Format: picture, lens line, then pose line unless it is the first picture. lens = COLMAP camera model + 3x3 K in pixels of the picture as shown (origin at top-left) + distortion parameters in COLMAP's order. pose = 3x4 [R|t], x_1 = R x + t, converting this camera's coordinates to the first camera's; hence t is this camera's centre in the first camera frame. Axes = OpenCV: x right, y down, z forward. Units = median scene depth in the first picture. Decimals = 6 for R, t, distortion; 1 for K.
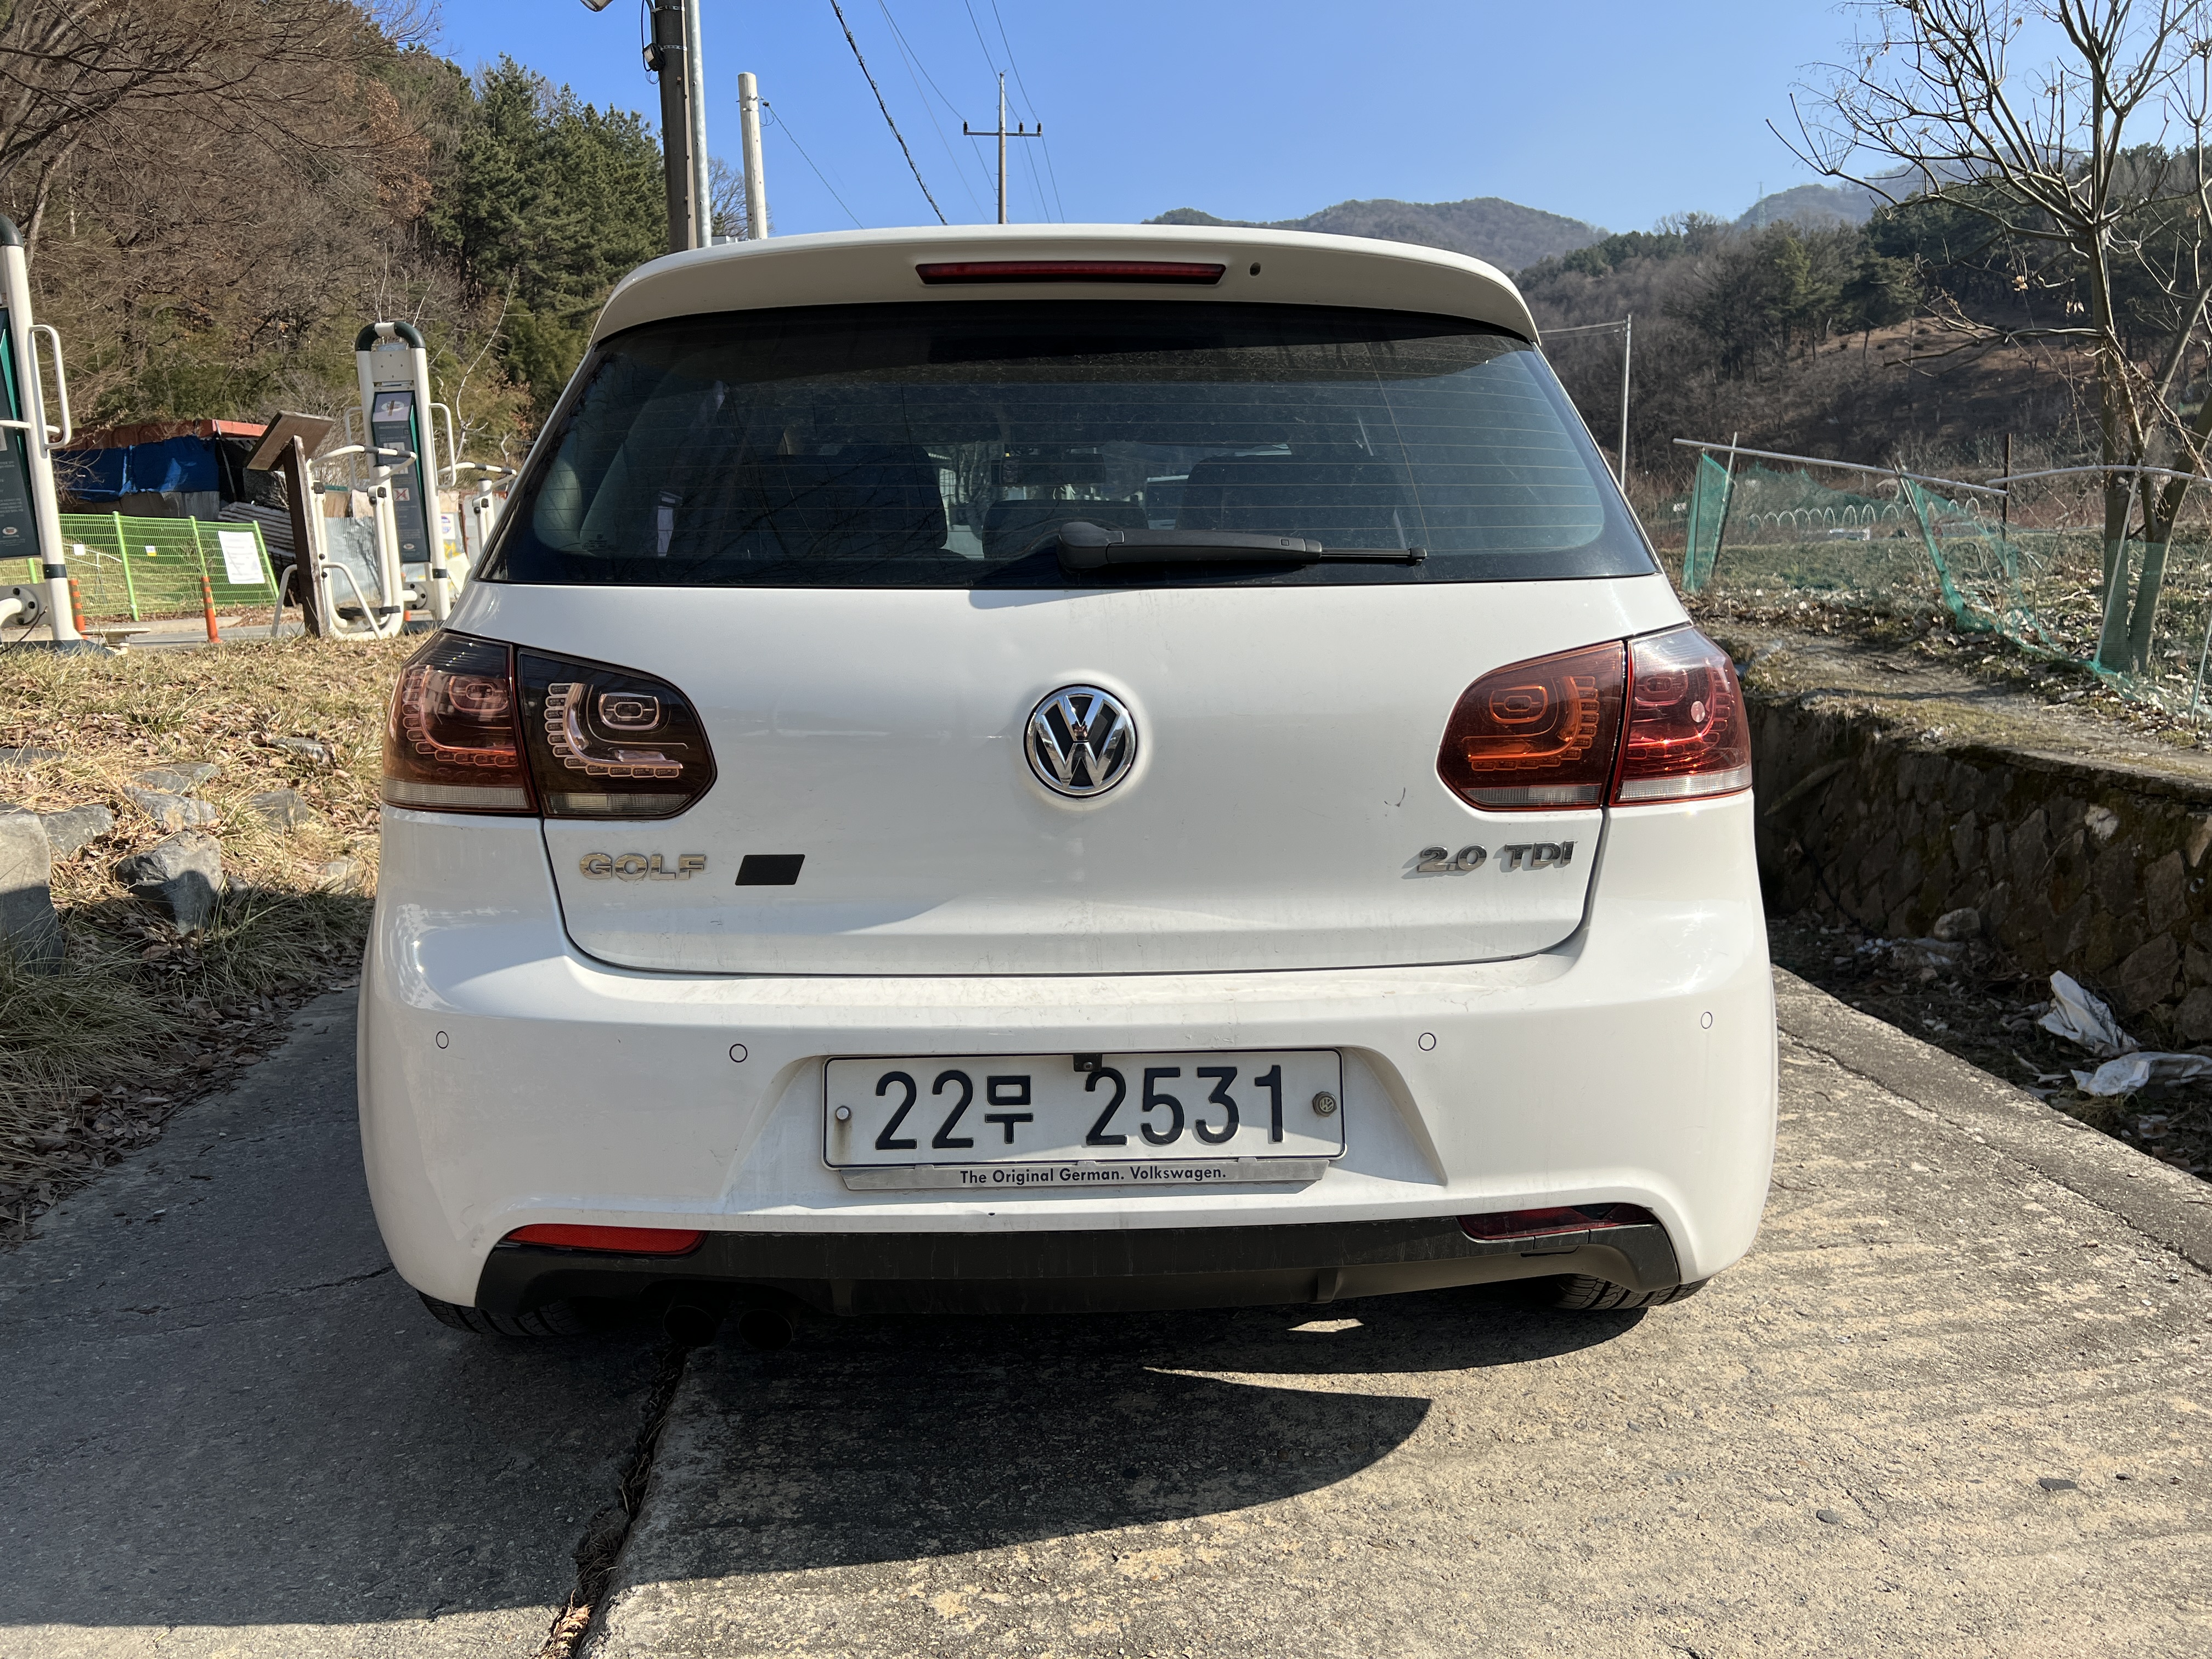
lens RADIAL K [[1684.4, 0, 1095.8], [0, 1684.4, 811.3], [0, 0, 1]] dist [0.034669, -0.034654]
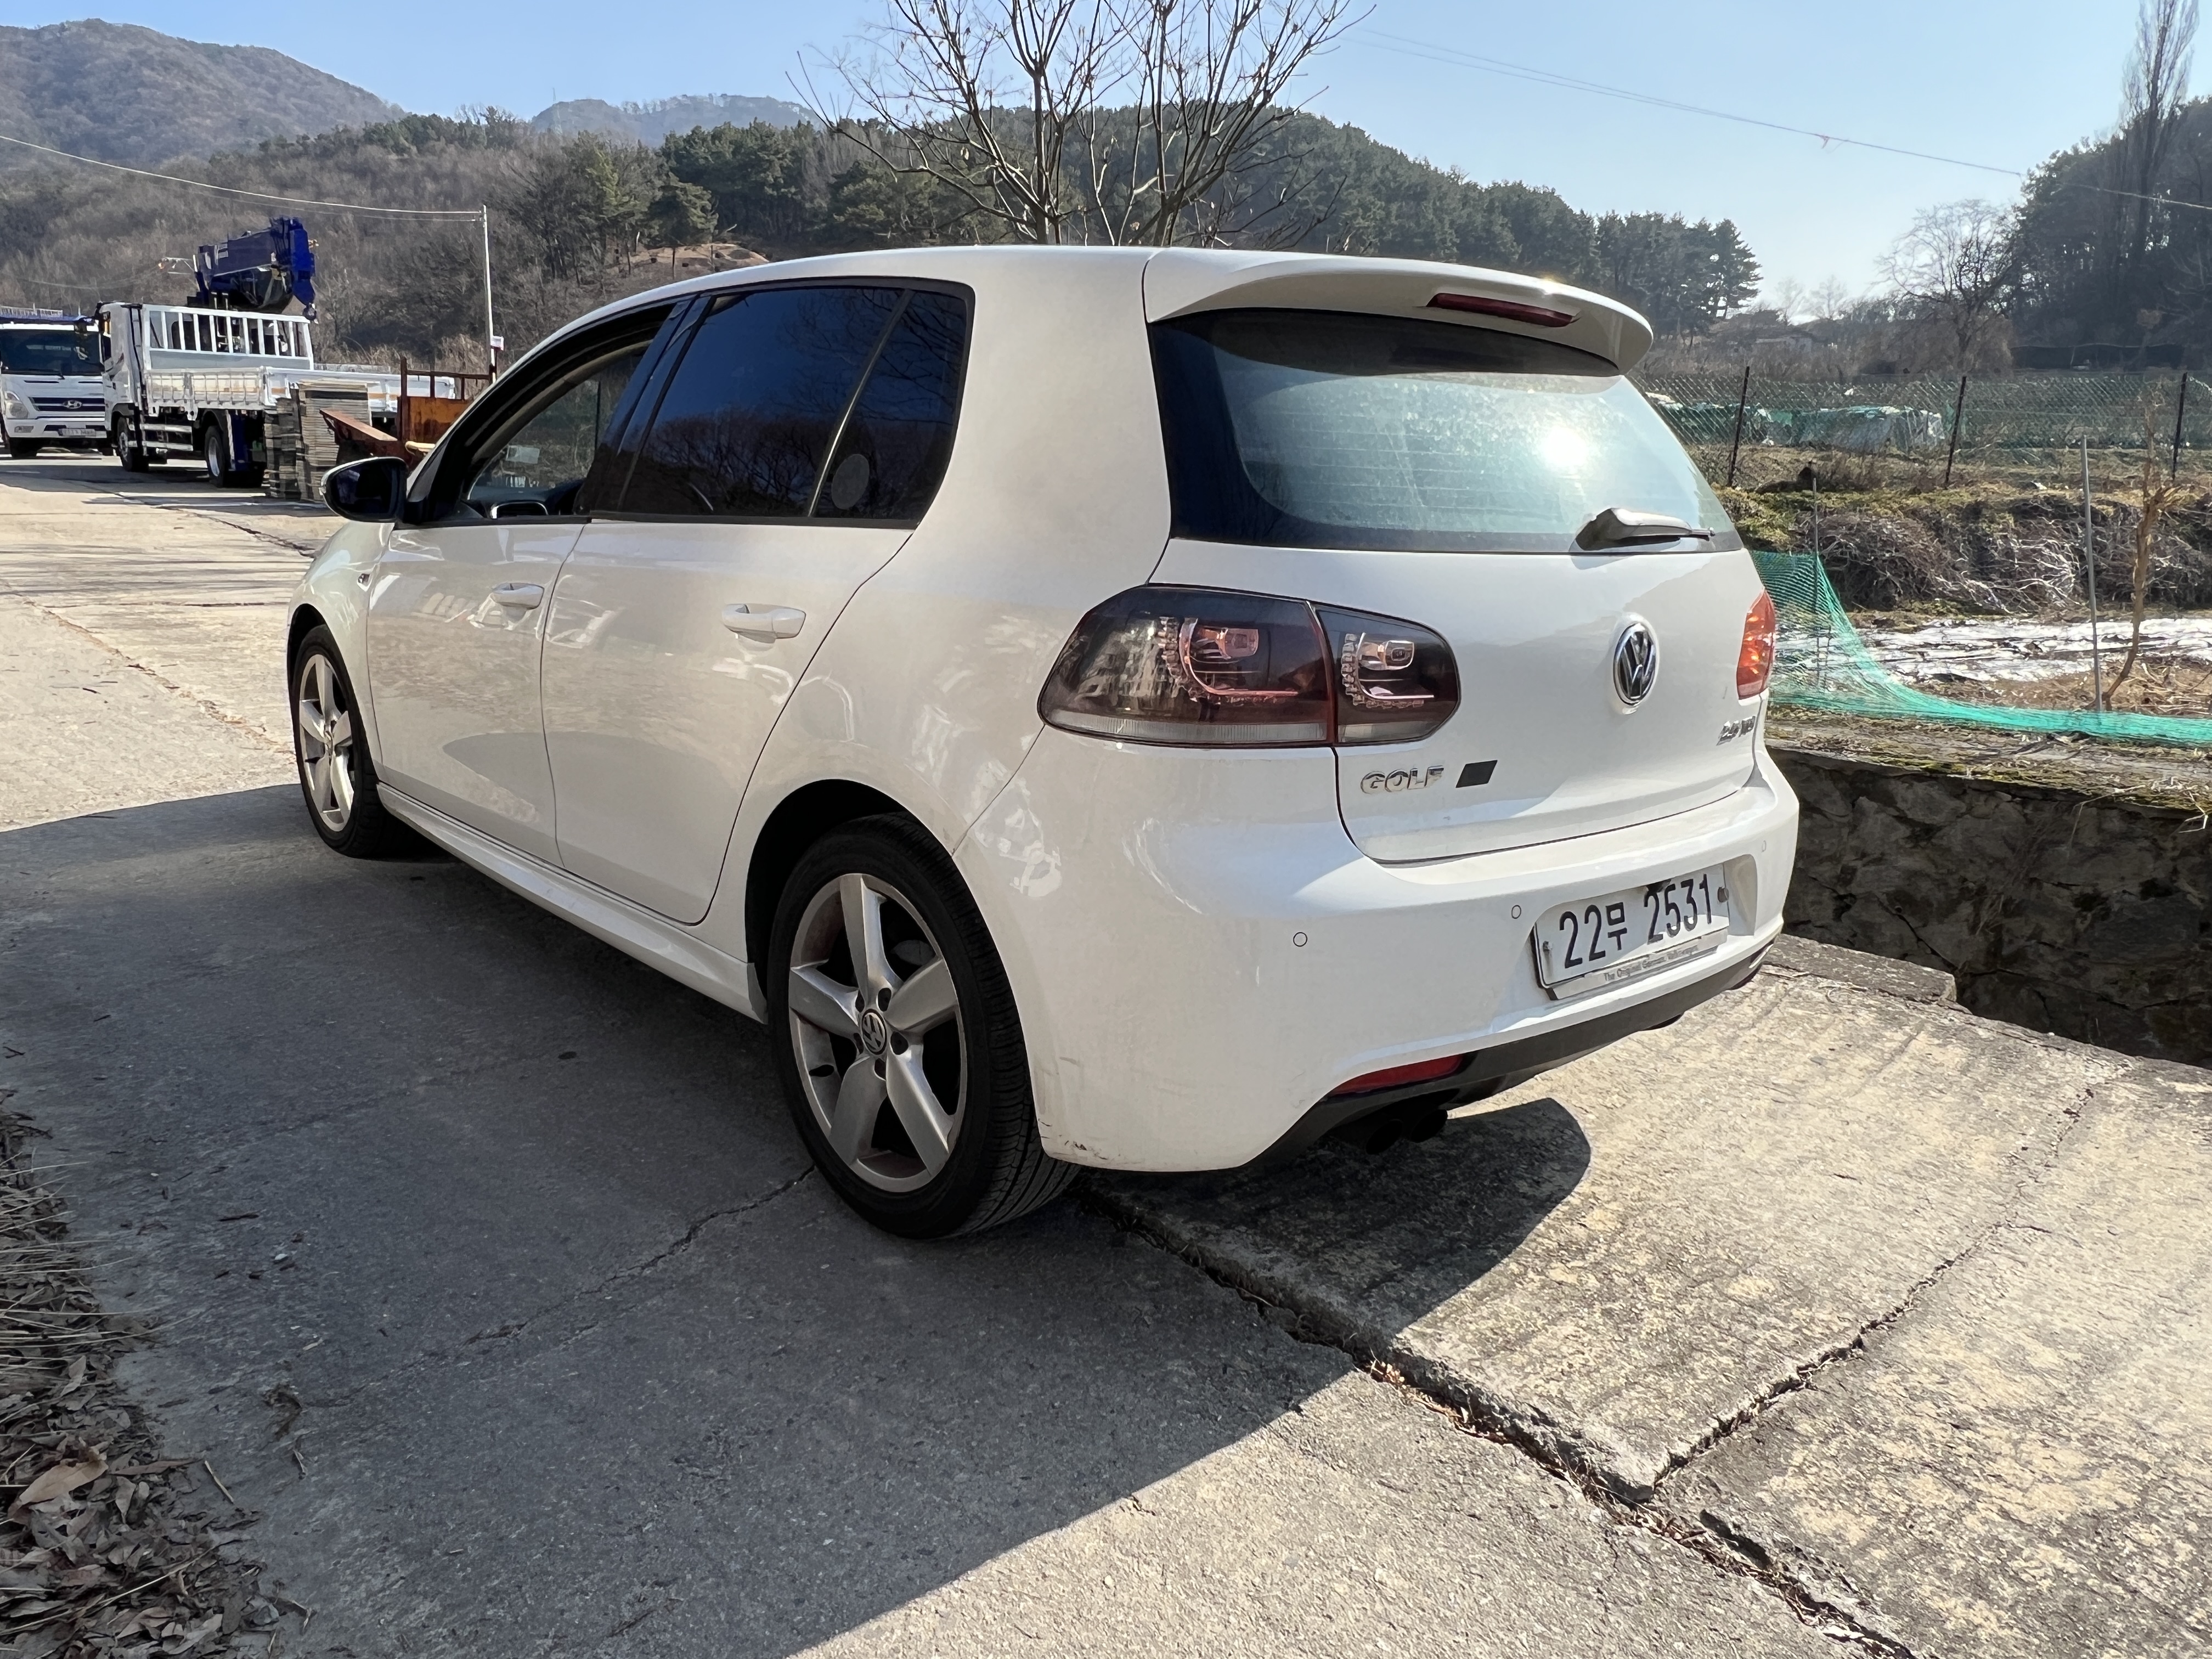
lens RADIAL K [[1580.8, 0, 1090.3], [0, 1580.8, 841.4], [0, 0, 1]] dist [-0.004536, 0.000975]
pose [[0.770113, -0.108066, 0.628687, -0.293103], [0.046721, 0.992454, 0.113364, -0.016146], [-0.636194, -0.057931, 0.769351, 0.061436]]
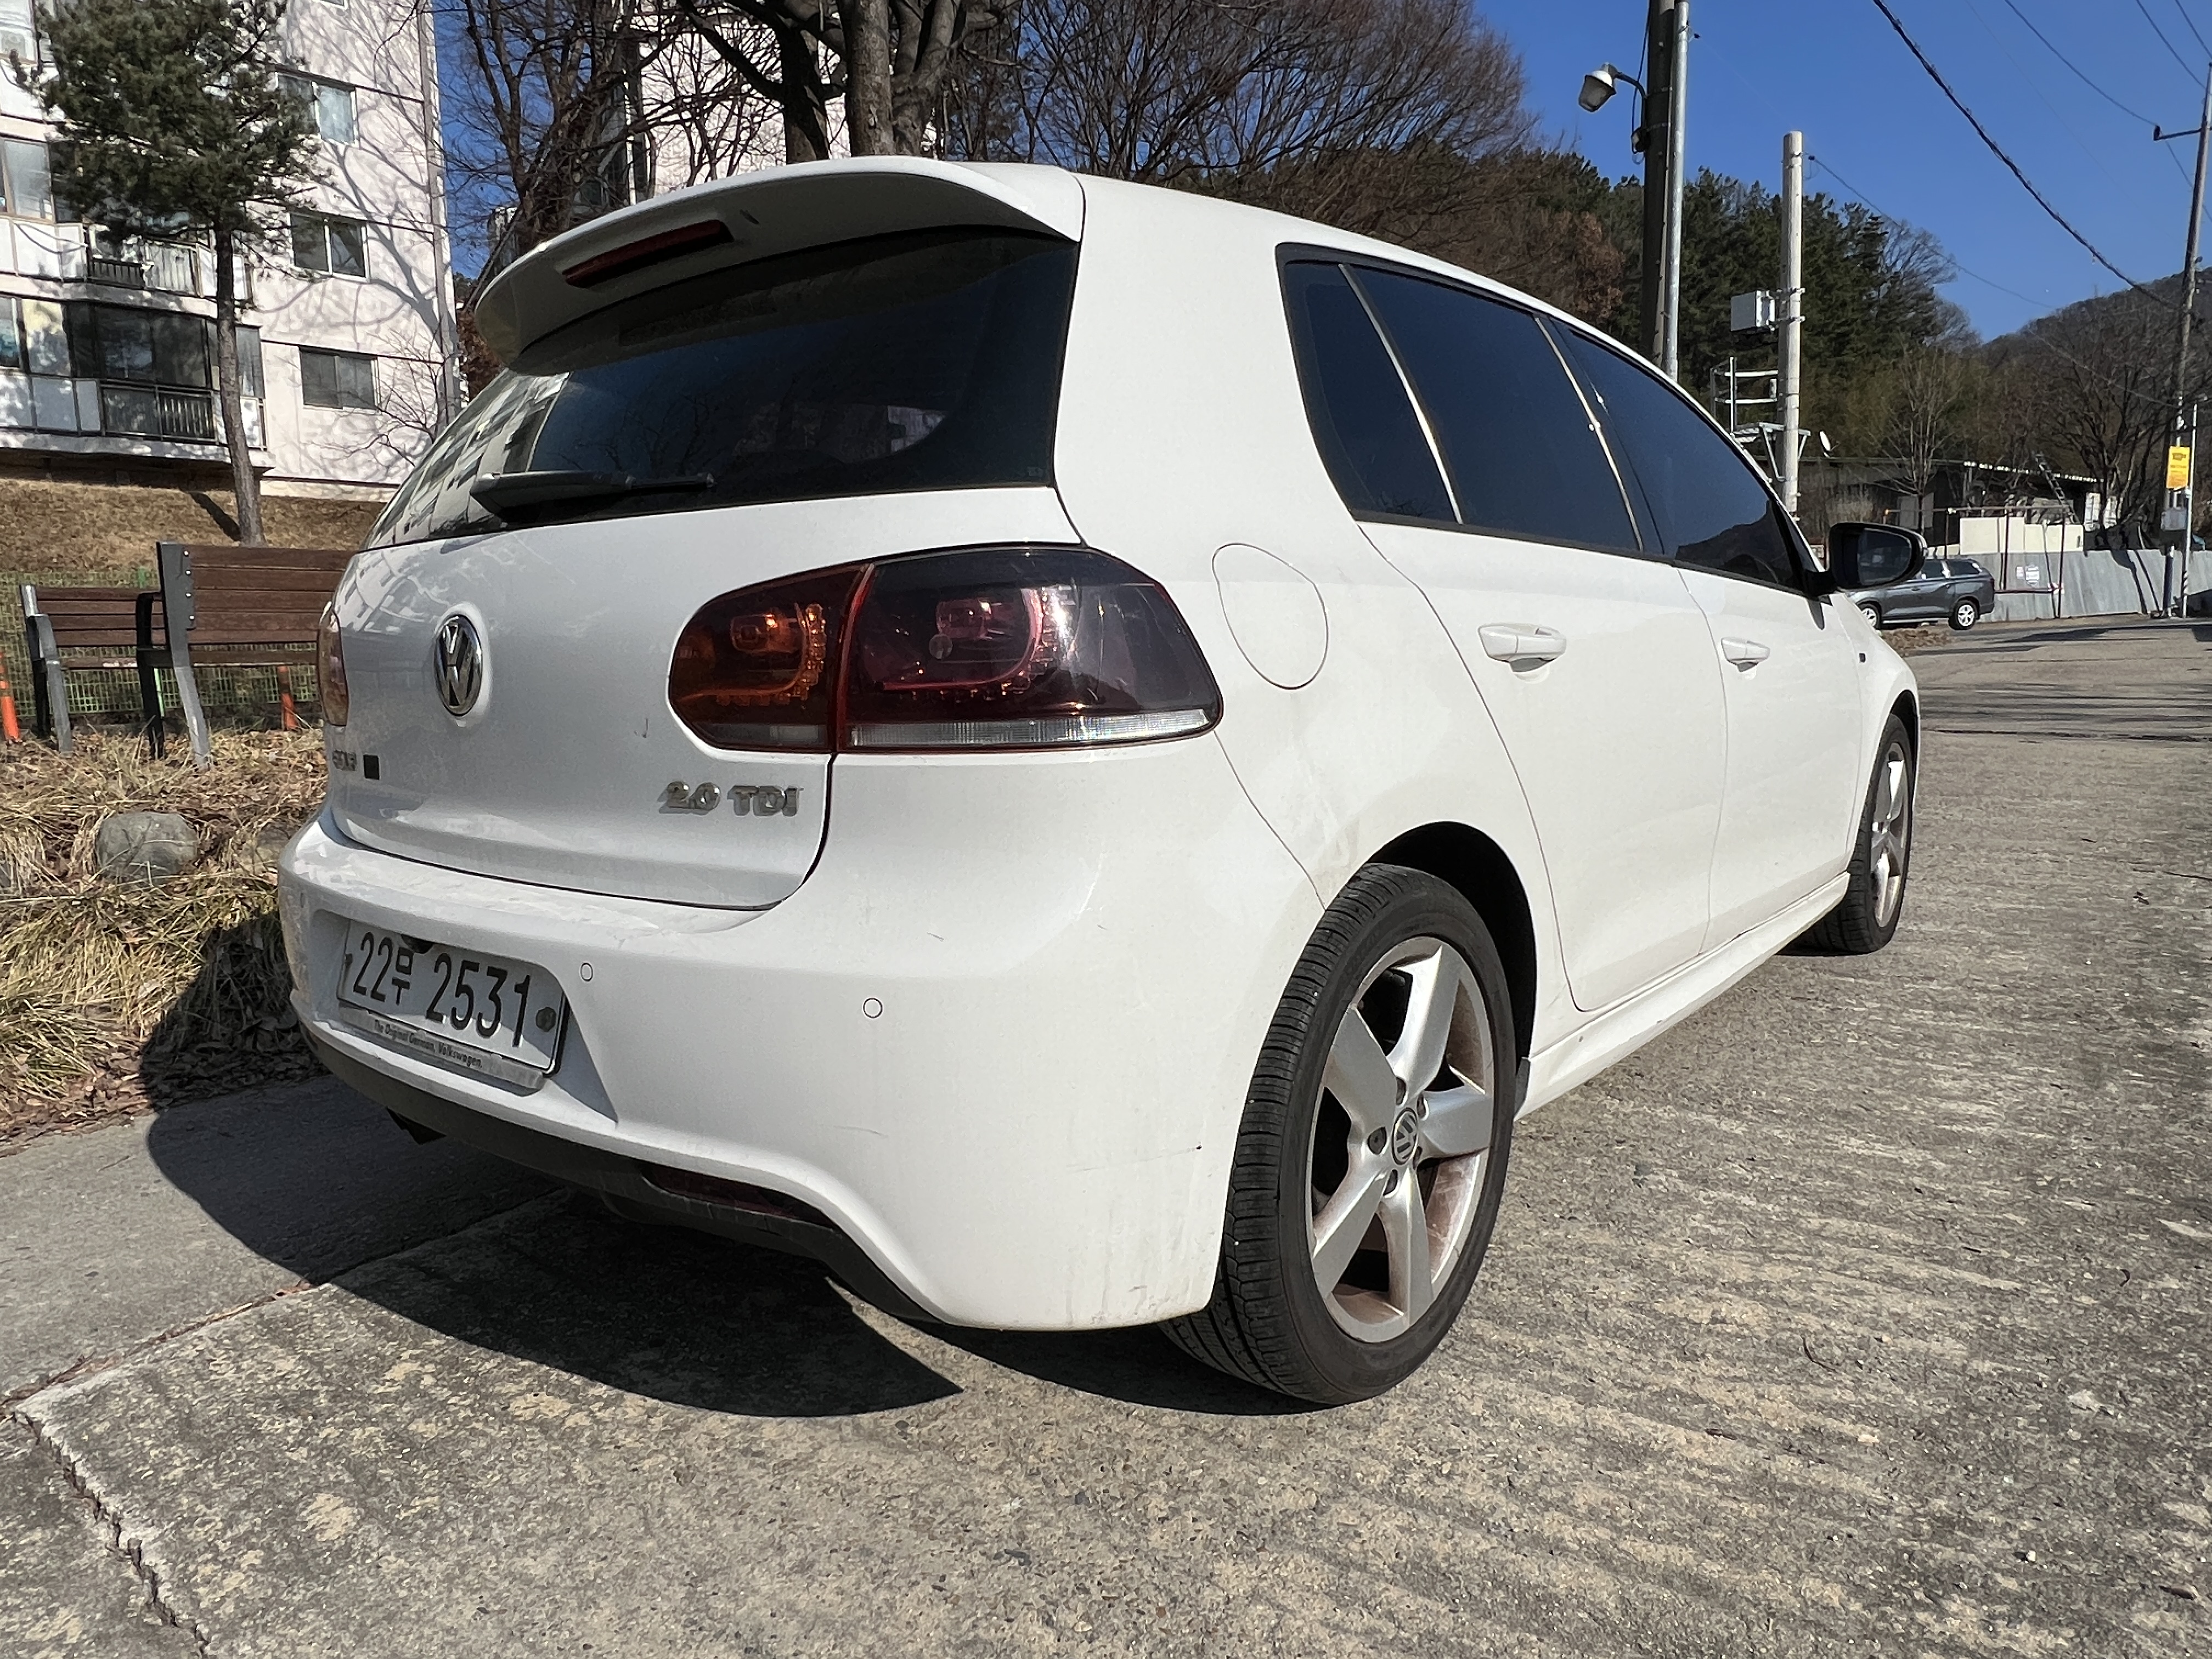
lens RADIAL K [[1407.5, 0, 1066.0], [0, 1407.5, 847.8], [0, 0, 1]] dist [-0.002494, 0.001724]
pose [[0.738815, 0.091420, -0.667679, 0.225704], [-0.077804, 0.995702, 0.050239, 0.000146], [0.669402, 0.014831, 0.742752, 0.137264]]
